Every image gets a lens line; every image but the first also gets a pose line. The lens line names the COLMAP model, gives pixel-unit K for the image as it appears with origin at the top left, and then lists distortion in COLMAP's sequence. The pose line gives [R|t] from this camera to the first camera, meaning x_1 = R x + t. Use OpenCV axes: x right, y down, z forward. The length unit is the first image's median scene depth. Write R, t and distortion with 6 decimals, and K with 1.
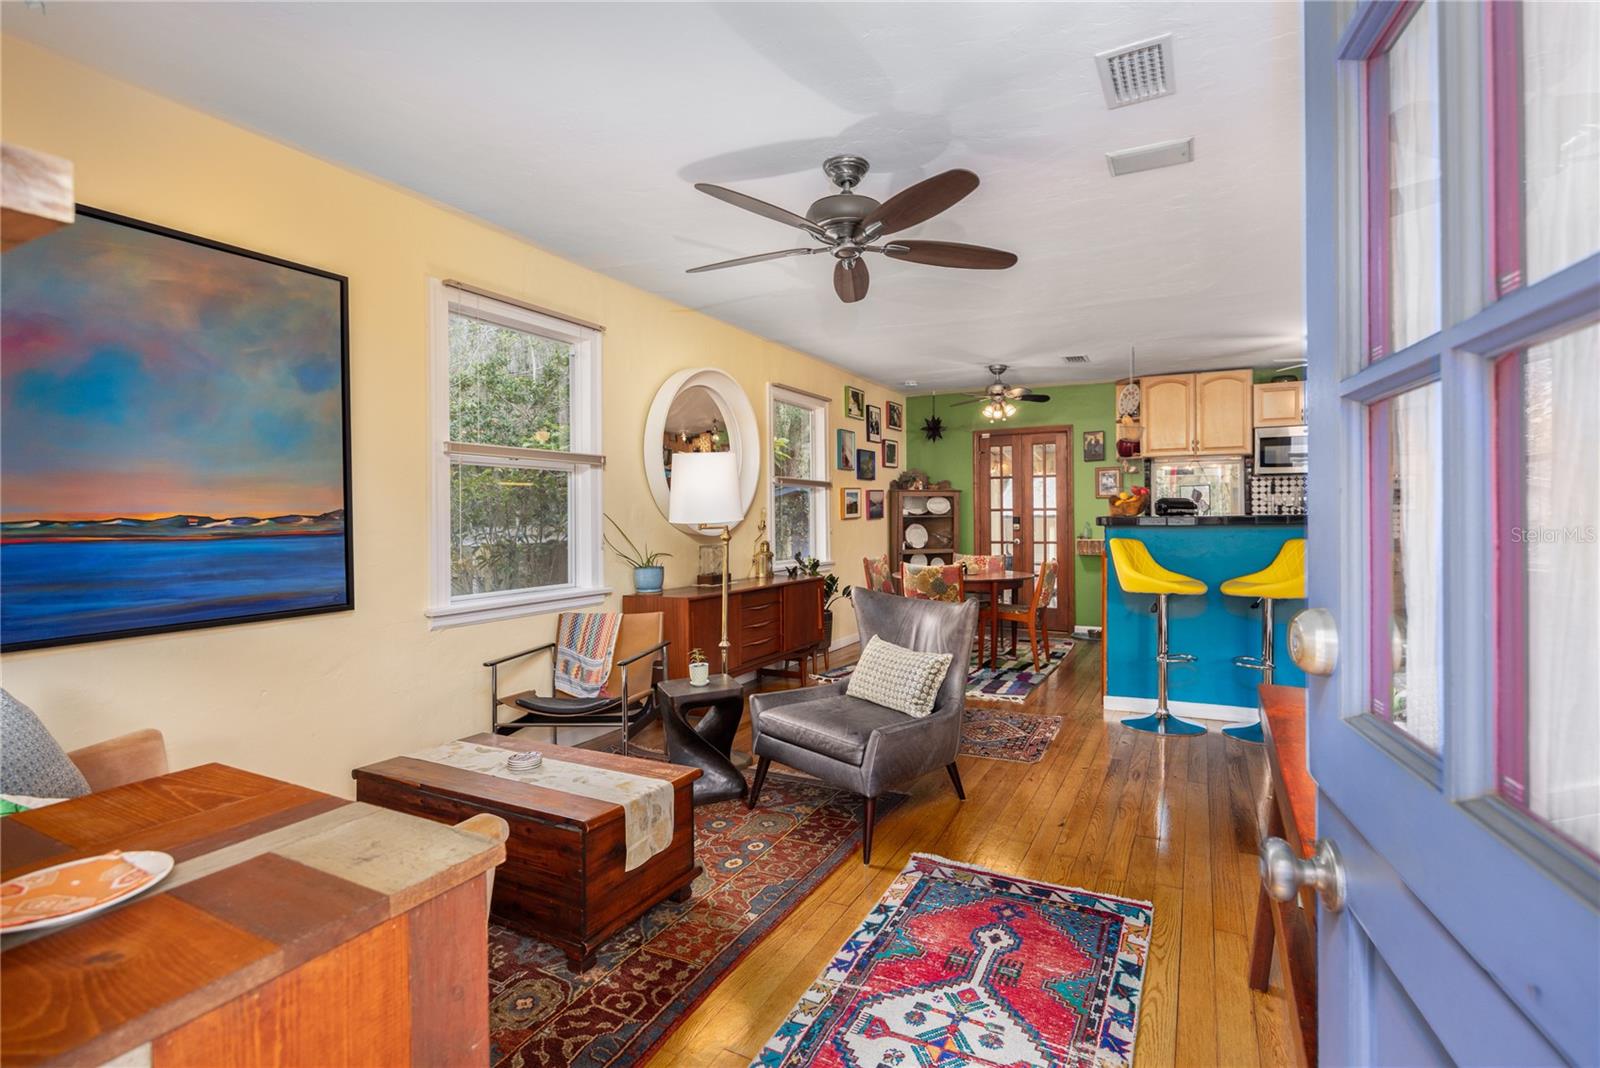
lens RADIAL K [[720.0, 0, 834.1], [0, 720.0, 558.9], [0, 0, 1]] dist [-0.042418, 0.000210]
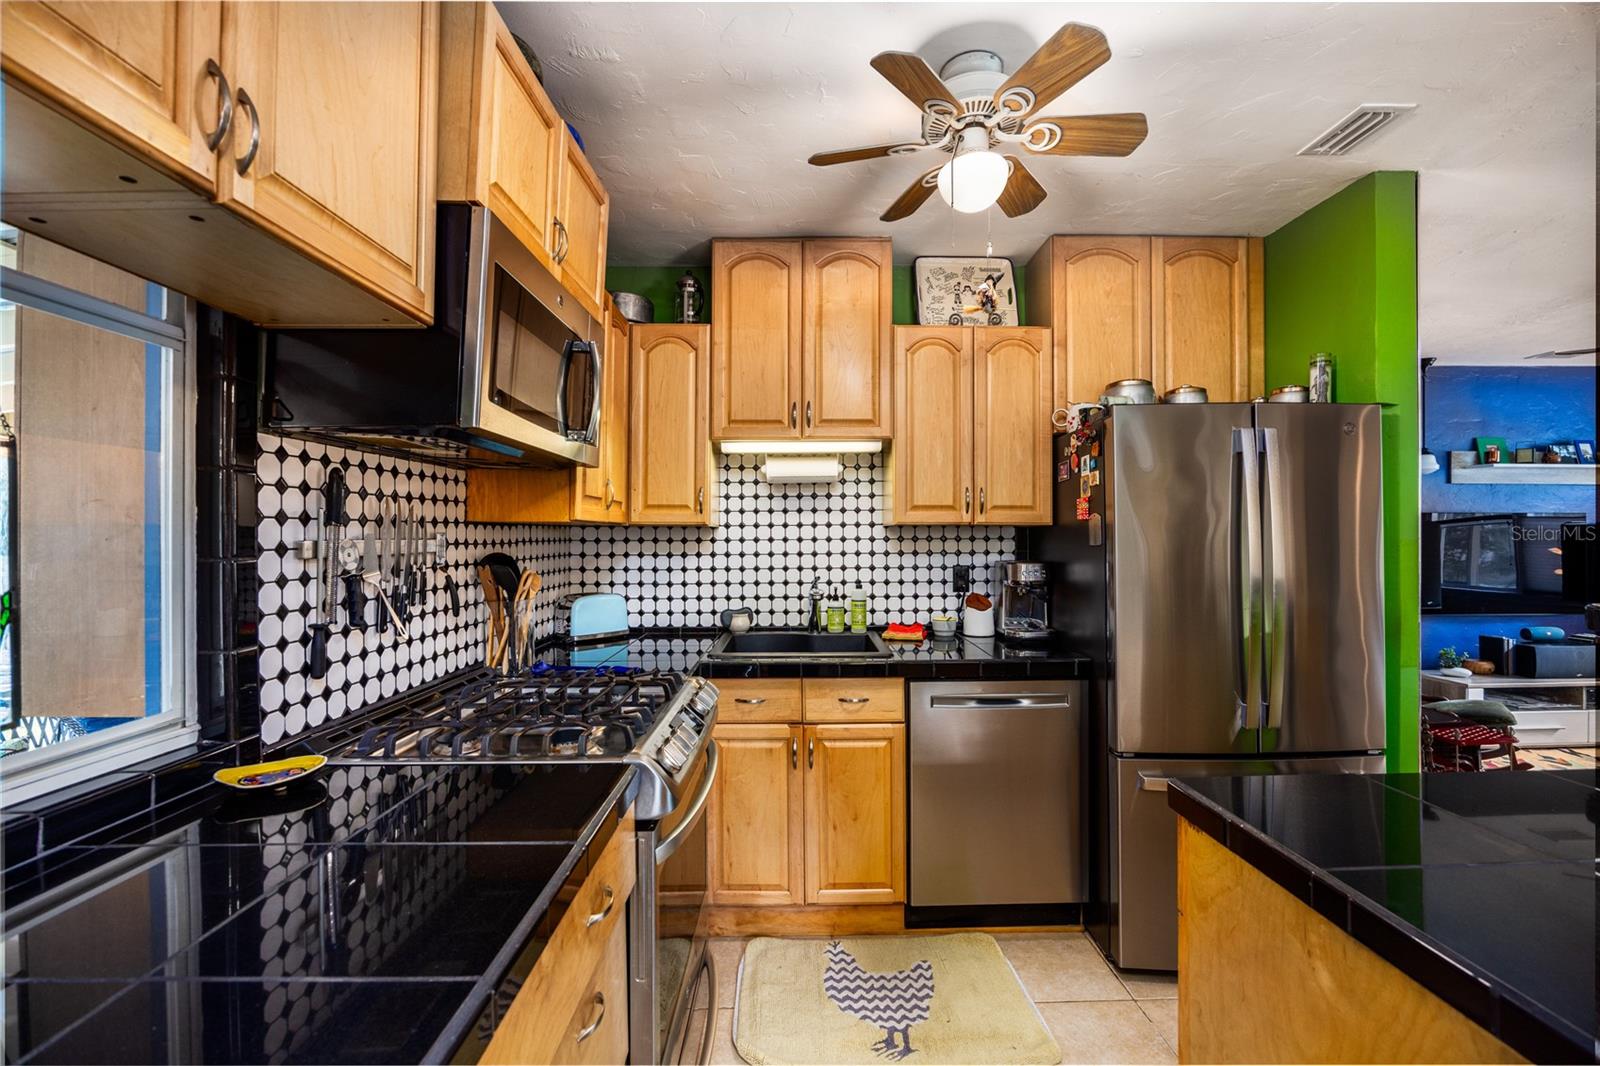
lens RADIAL K [[681.0, 0, 805.9], [0, 681.0, 531.2], [0, 0, 1]] dist [-0.017873, 0.000582]
pose [[-0.469400, 0.015009, 0.882858, 0.625193], [0.058234, 0.998205, 0.013992, -0.145692], [-0.881063, 0.057980, -0.469432, 1.676661]]
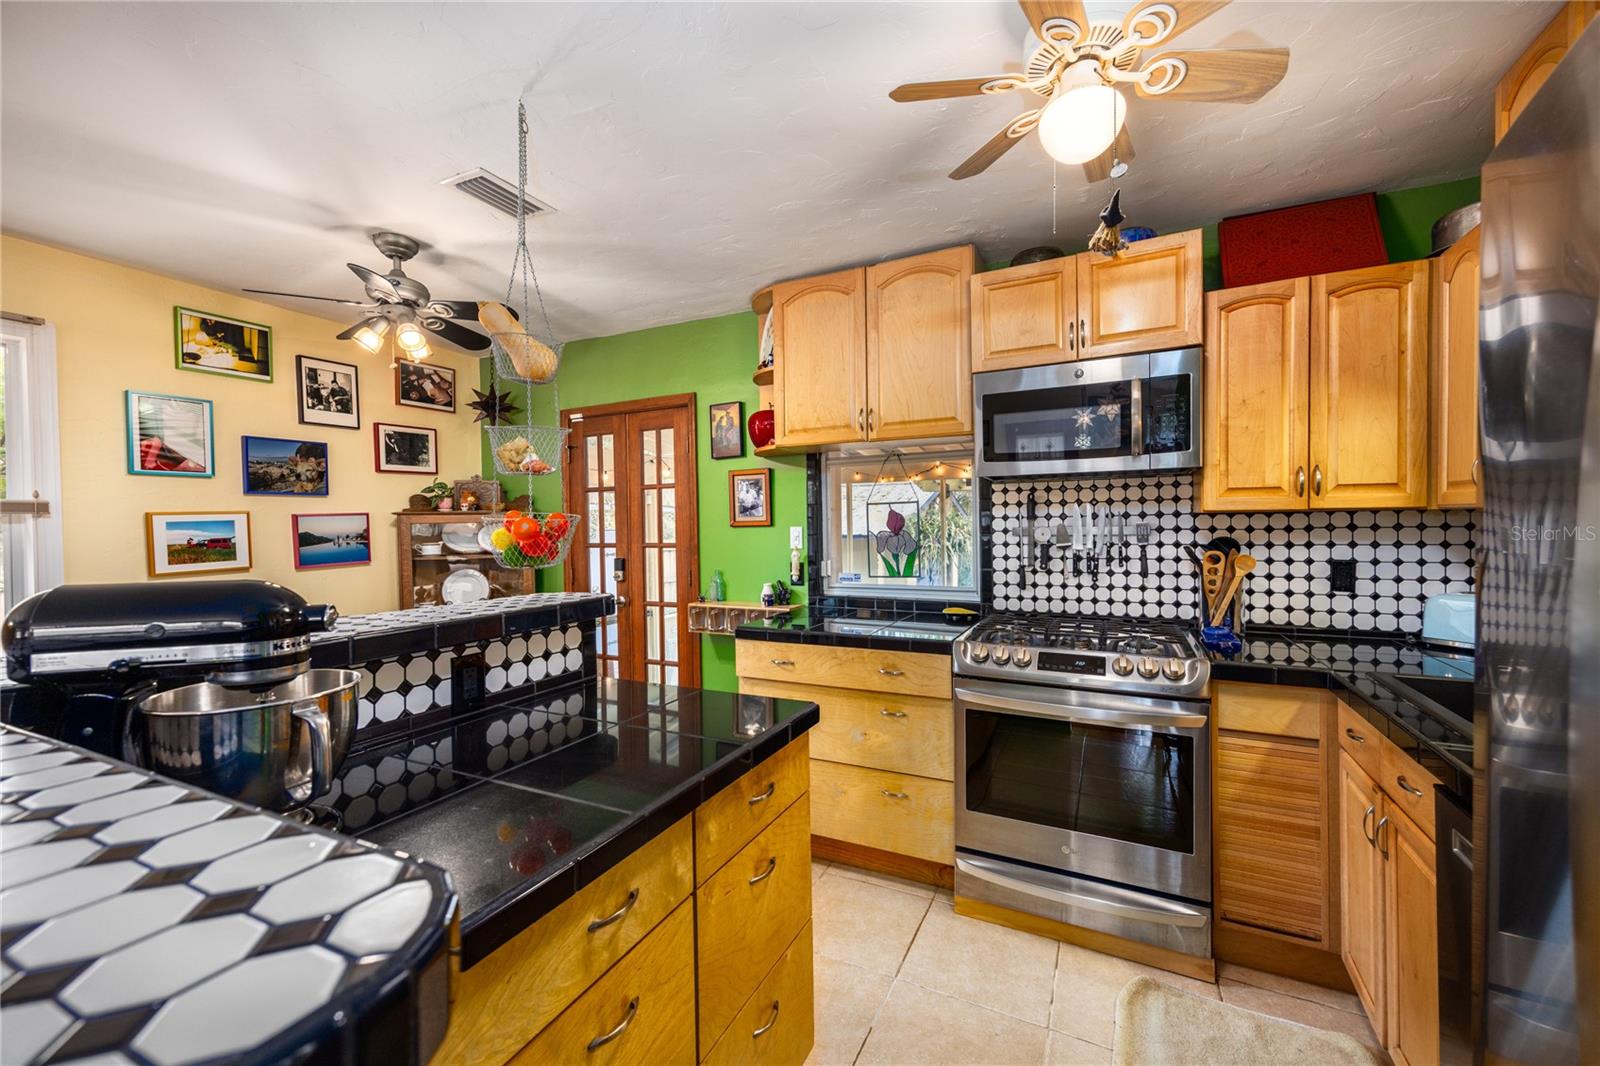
lens RADIAL K [[627.8, 0, 800.0], [0, 627.8, 533.0], [0, 0, 1]] dist [0.001787, 0.000202]
pose [[0.999888, -0.002781, 0.014735, 0.791980], [0.003443, 0.998978, -0.045072, -0.111814], [-0.014594, 0.045117, 0.998875, 1.004186]]
